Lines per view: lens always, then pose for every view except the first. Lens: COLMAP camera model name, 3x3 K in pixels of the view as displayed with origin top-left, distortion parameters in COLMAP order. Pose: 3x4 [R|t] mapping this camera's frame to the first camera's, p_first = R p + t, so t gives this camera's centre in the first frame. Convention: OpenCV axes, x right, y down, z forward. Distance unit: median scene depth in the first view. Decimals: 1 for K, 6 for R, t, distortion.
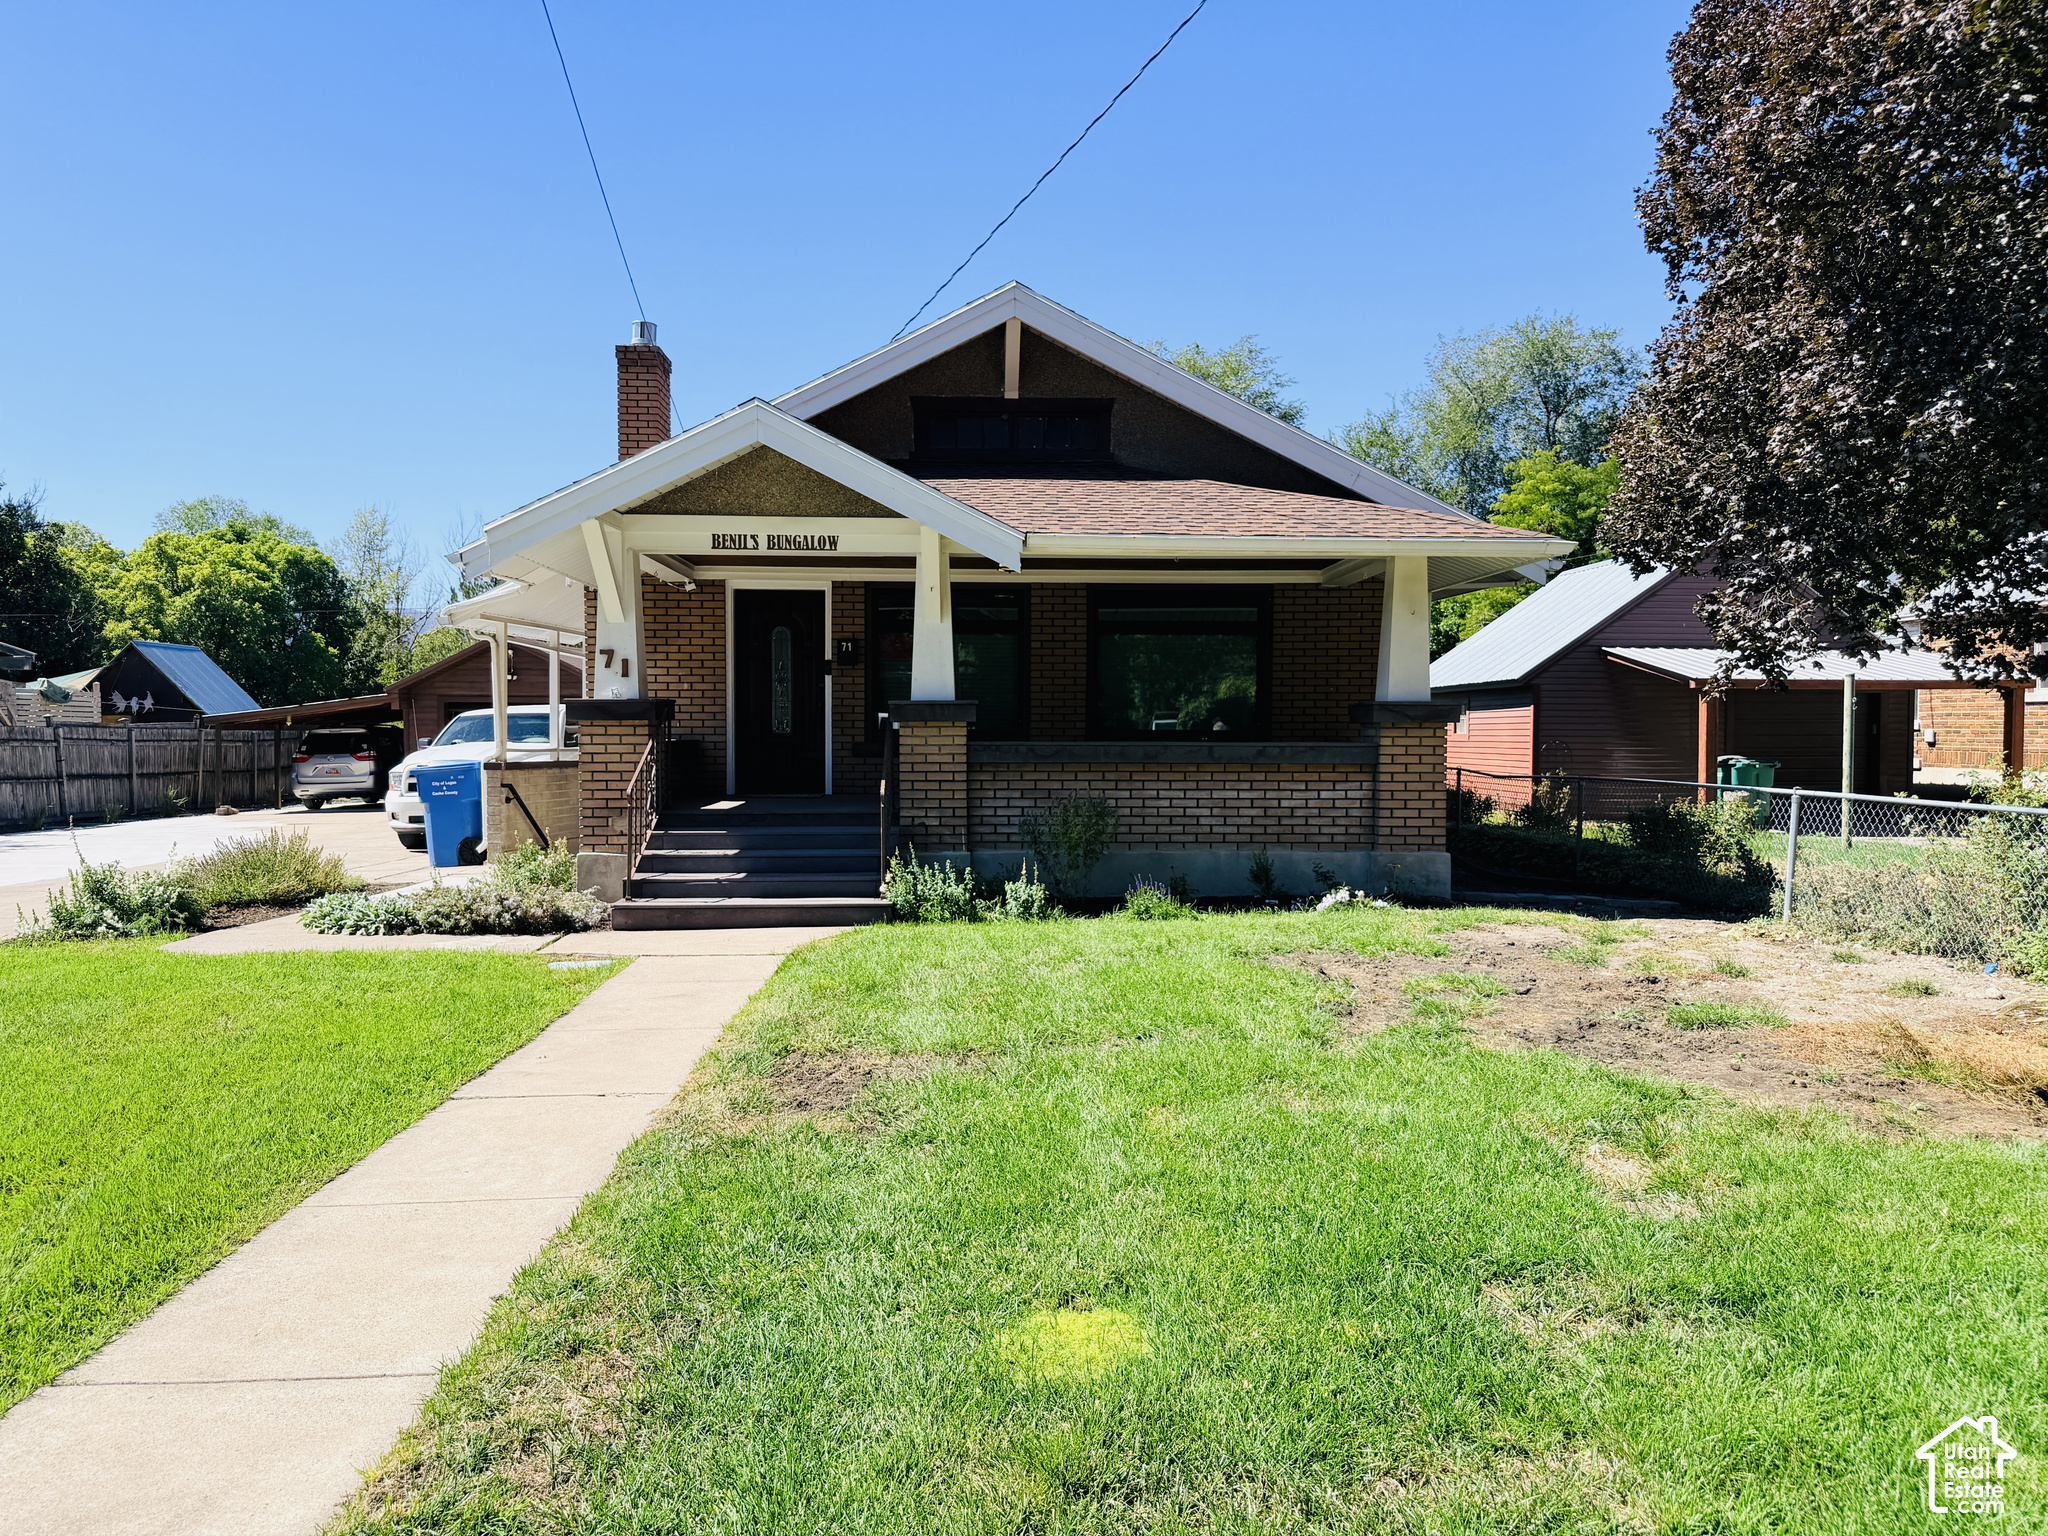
lens RADIAL K [[1447.4, 0, 1020.0], [0, 1447.4, 764.5], [0, 0, 1]] dist [0.001563, 0.001451]
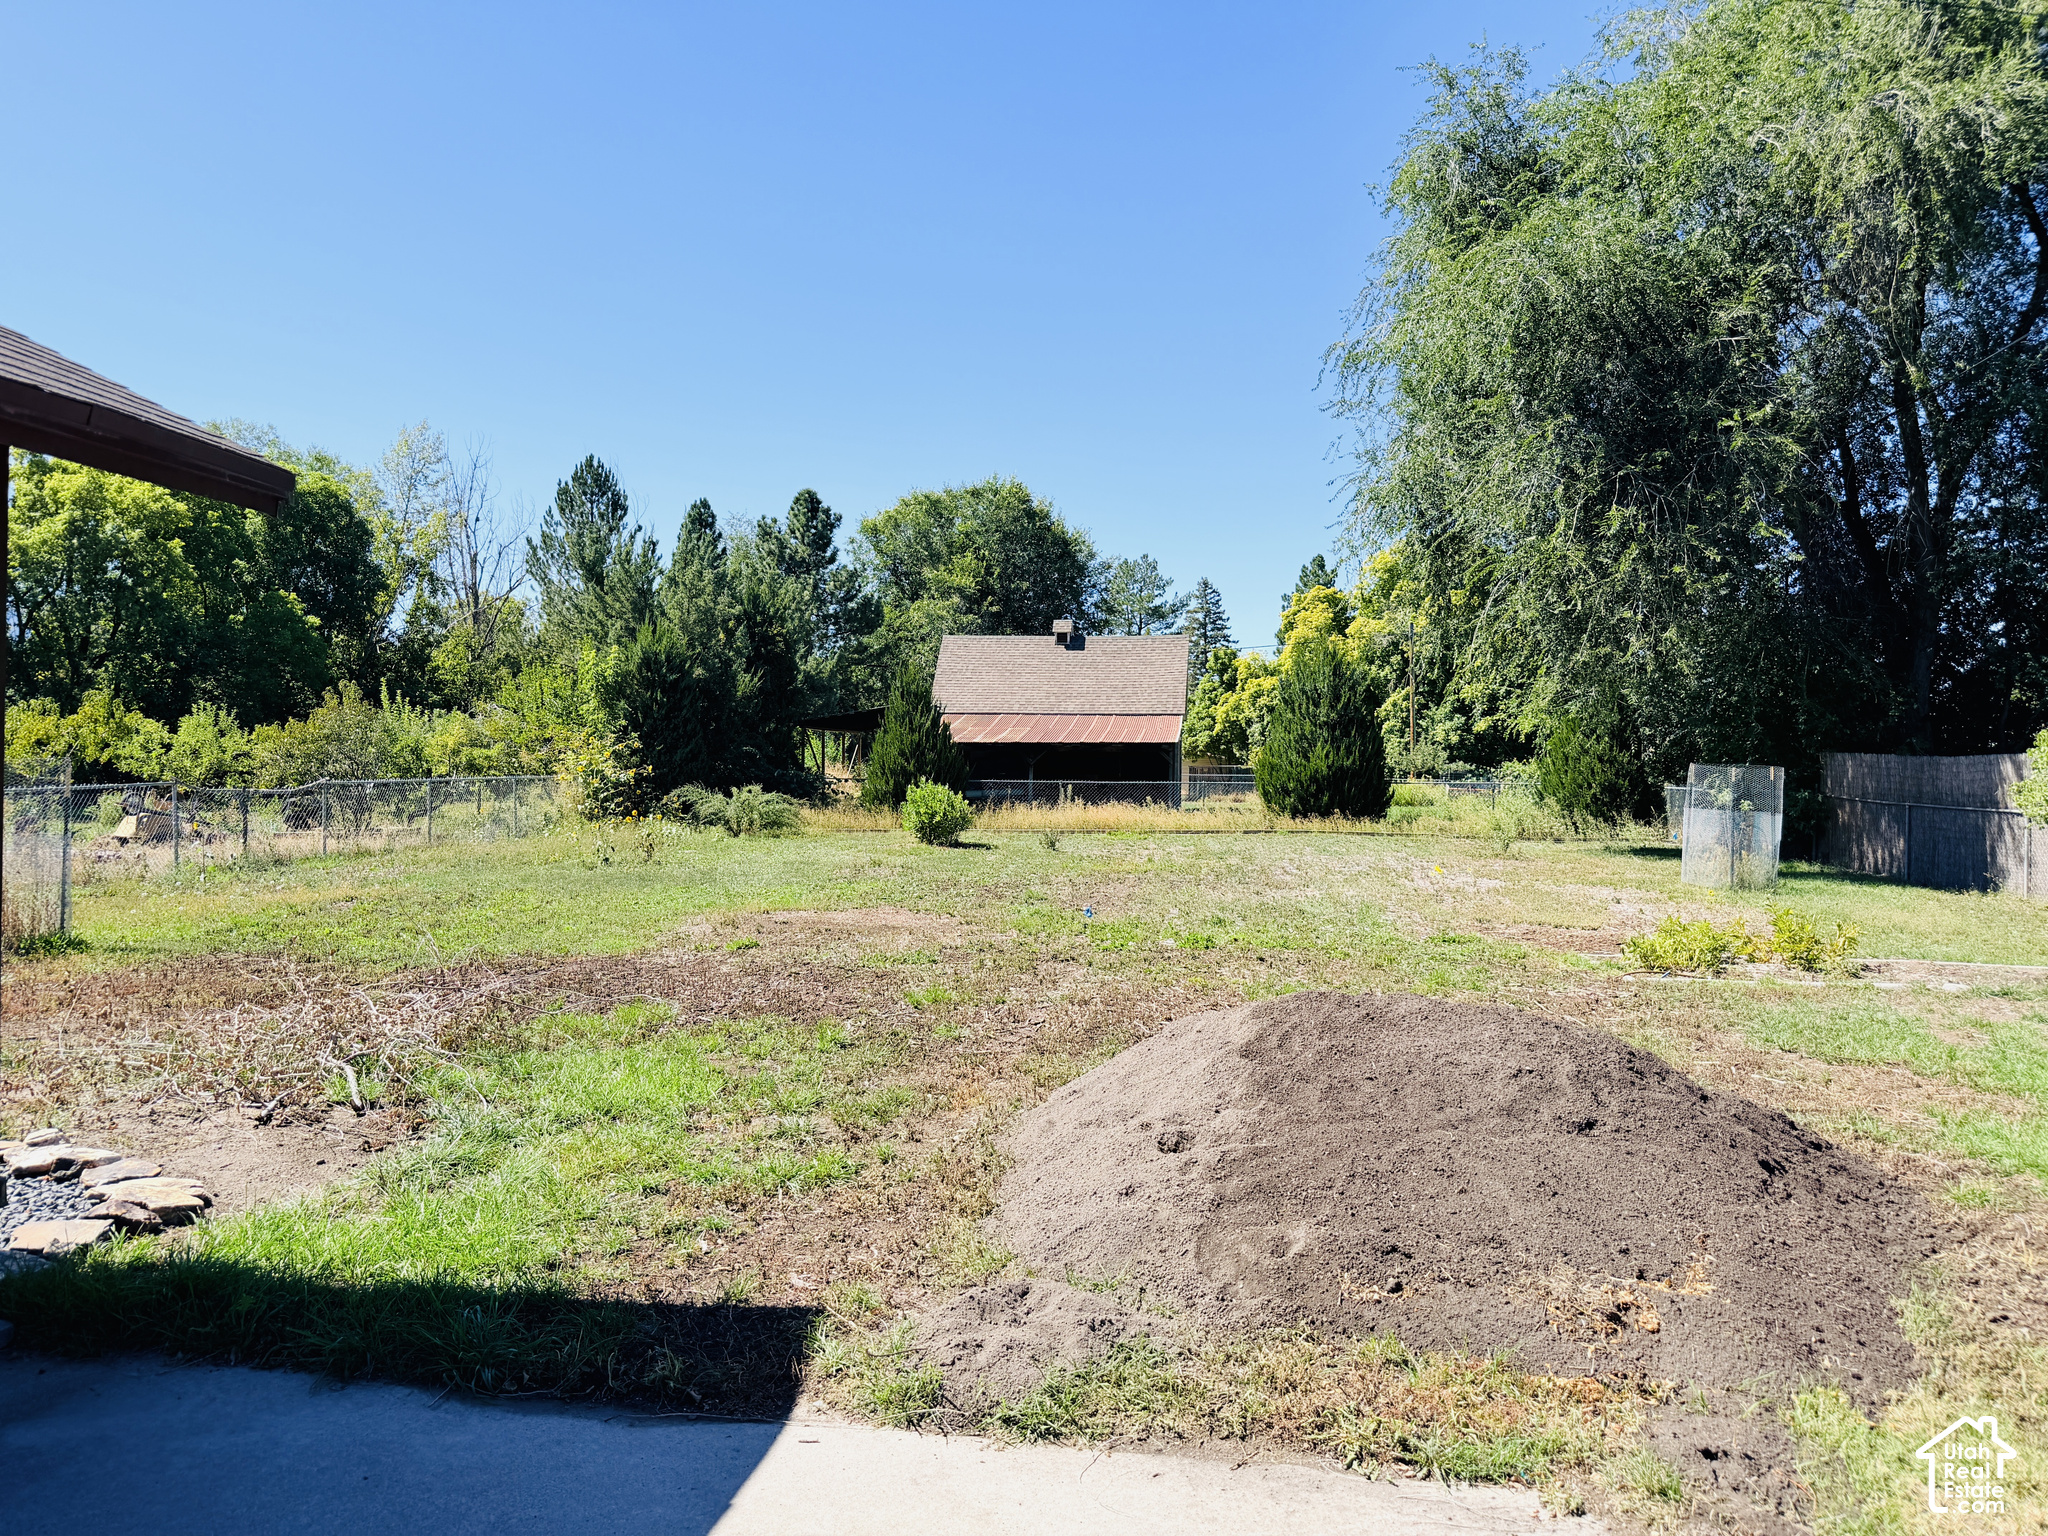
lens RADIAL K [[1447.4, 0, 1029.5], [0, 1447.4, 769.6], [0, 0, 1]] dist [0.001563, 0.001451]
pose [[0.987137, 0.017253, -0.158943, -0.058772], [-0.020275, 0.999643, -0.017408, -0.008034], [0.158586, 0.020407, 0.987134, 0.423660]]
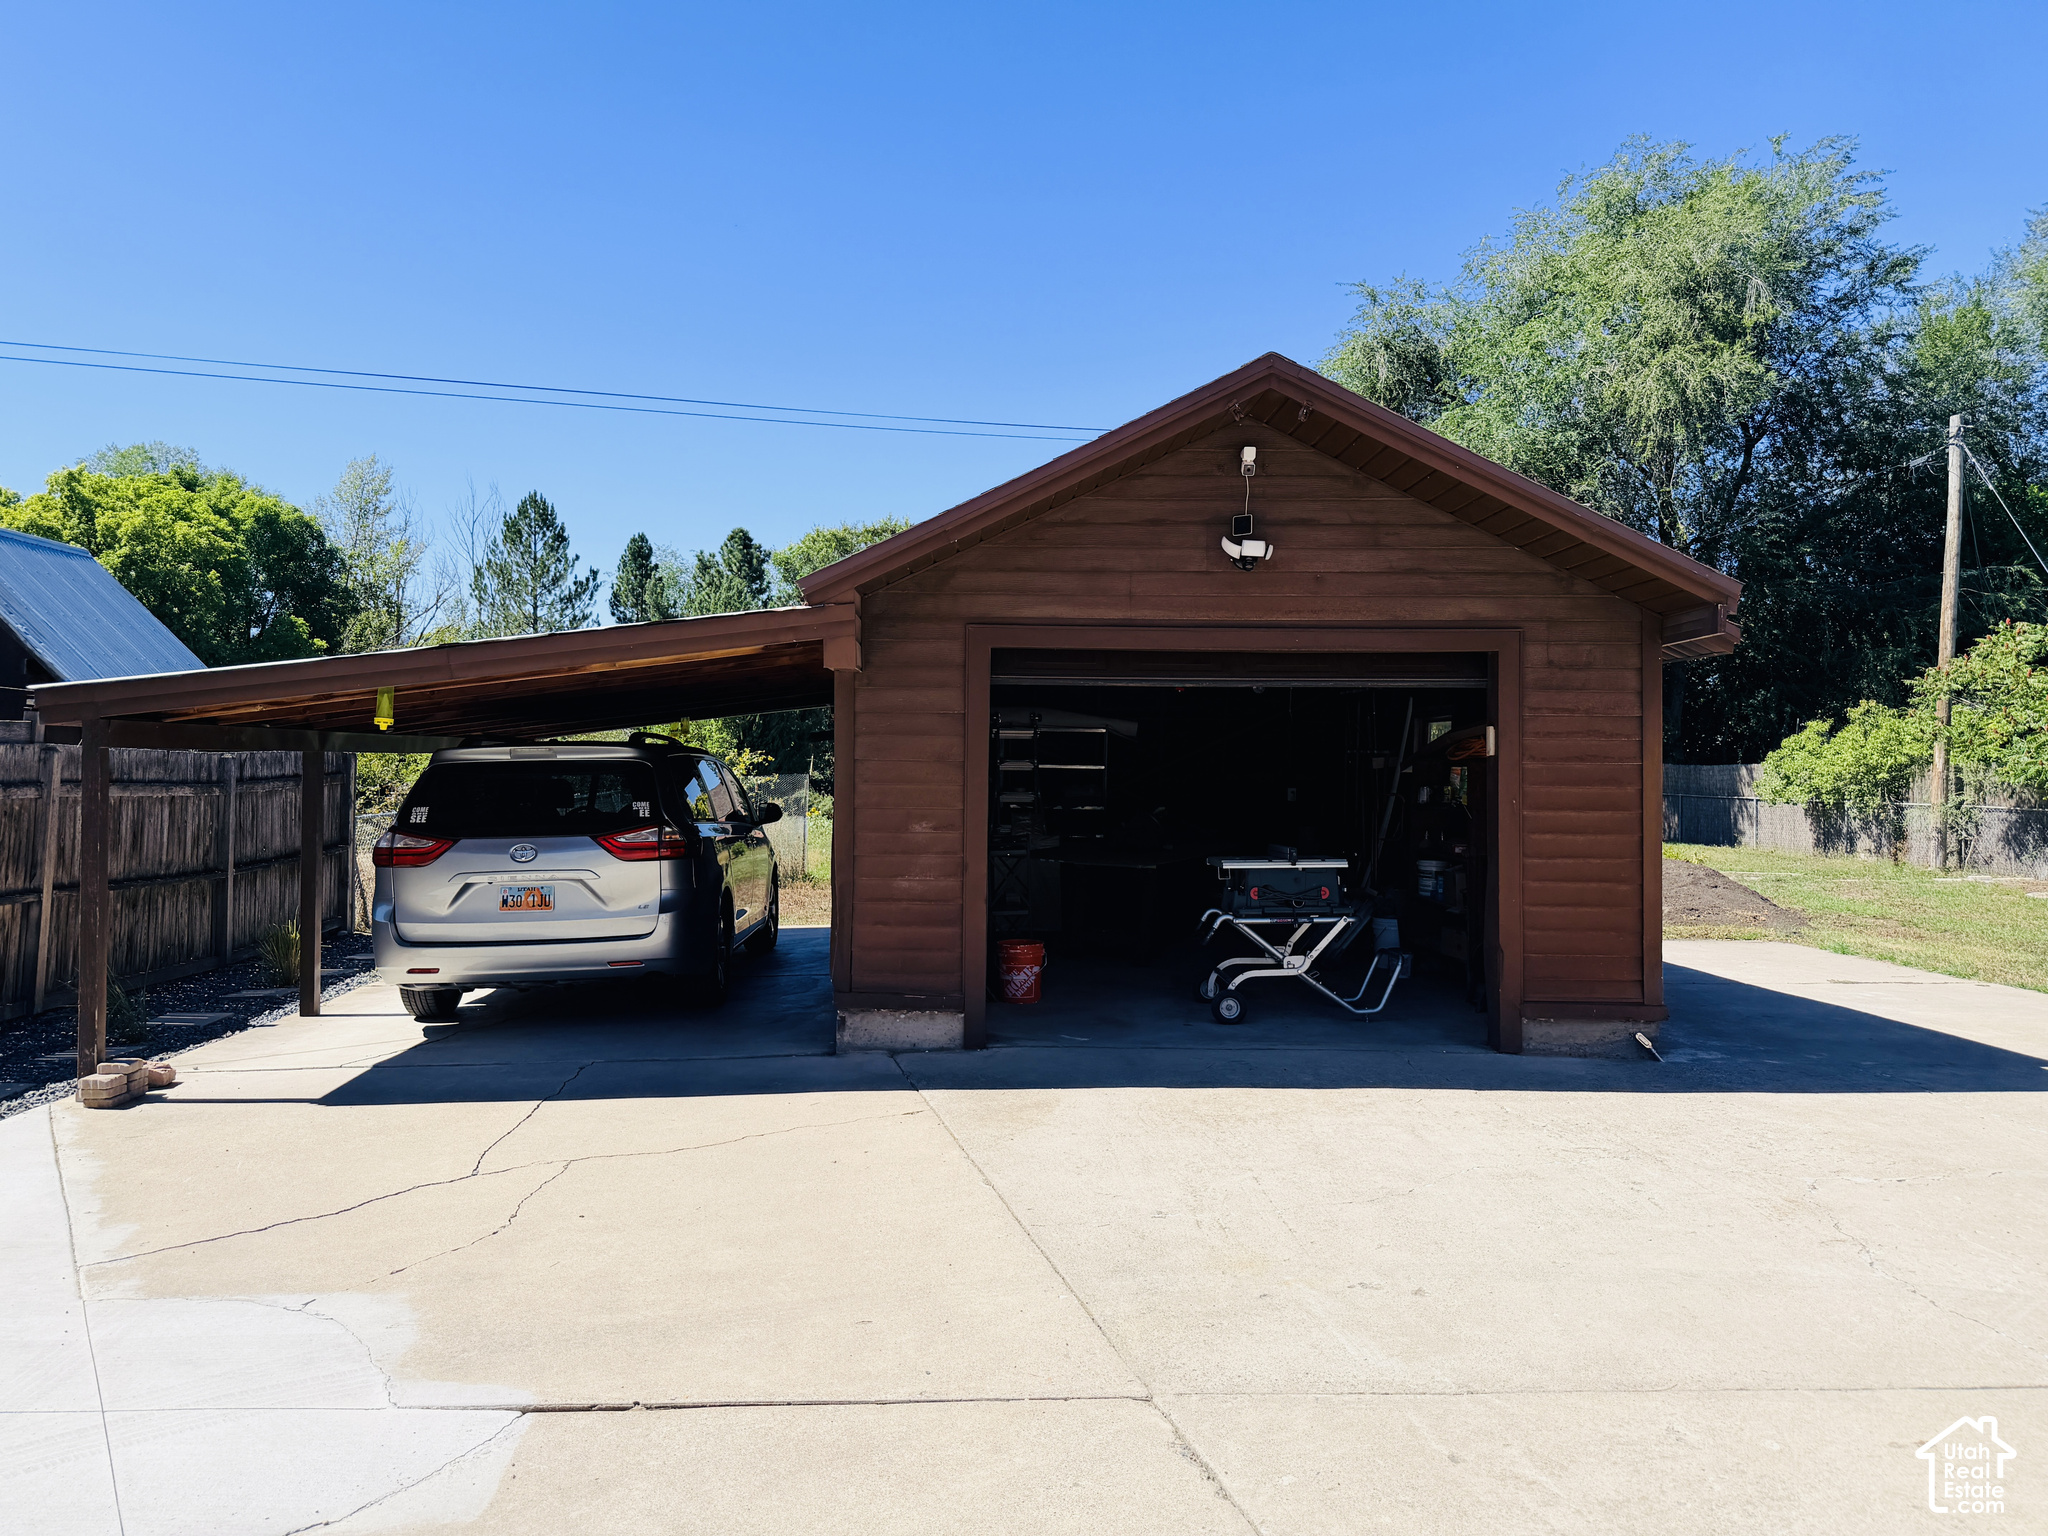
lens RADIAL K [[1447.4, 0, 1021.8], [0, 1447.4, 767.0], [0, 0, 1]] dist [0.001563, 0.001451]
pose [[0.999448, 0.011358, 0.031228, -0.153563], [-0.010680, 0.999706, -0.021785, -0.006135], [-0.031466, 0.021440, 0.999275, 0.284440]]
